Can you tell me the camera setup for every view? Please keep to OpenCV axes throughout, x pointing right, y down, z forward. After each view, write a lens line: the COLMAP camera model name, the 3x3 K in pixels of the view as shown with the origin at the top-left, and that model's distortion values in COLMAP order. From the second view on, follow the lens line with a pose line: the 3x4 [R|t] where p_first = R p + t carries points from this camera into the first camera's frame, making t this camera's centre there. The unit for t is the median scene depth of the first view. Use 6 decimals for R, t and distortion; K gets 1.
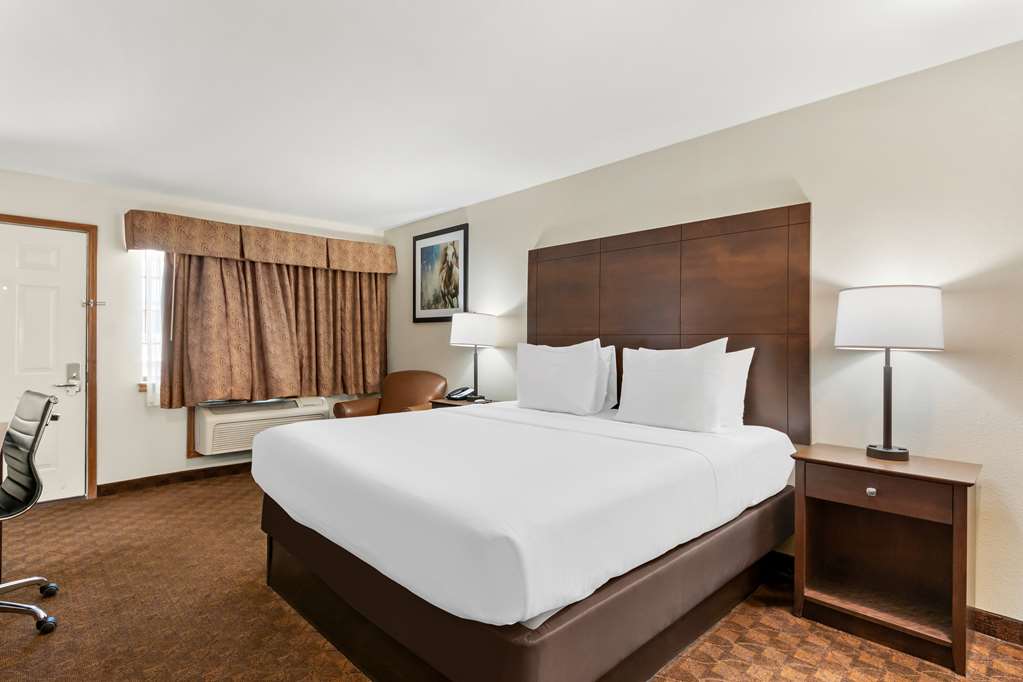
lens RADIAL K [[520.6, 0, 508.3], [0, 520.6, 340.8], [0, 0, 1]] dist [-0.002069, -0.000710]
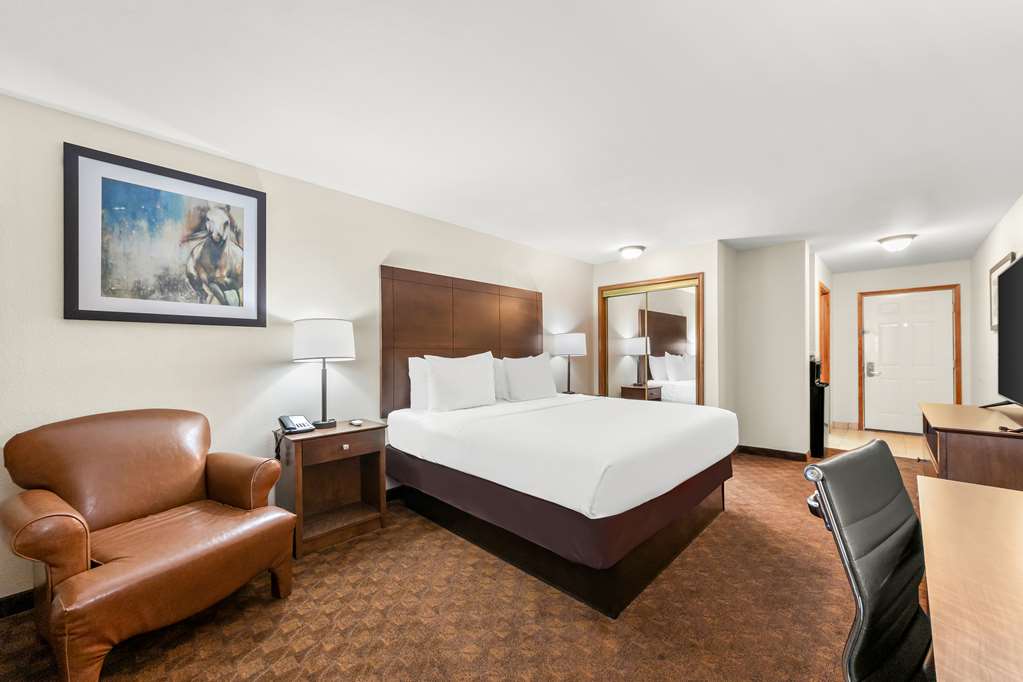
lens RADIAL K [[394.5, 0, 511.1], [0, 394.5, 349.7], [0, 0, 1]] dist [-0.002654, -0.000531]
pose [[-0.042698, 0.002845, 0.999084, -0.568113], [0.001305, 0.999995, -0.002791, -0.003631], [-0.999087, 0.001185, -0.042701, 0.597040]]
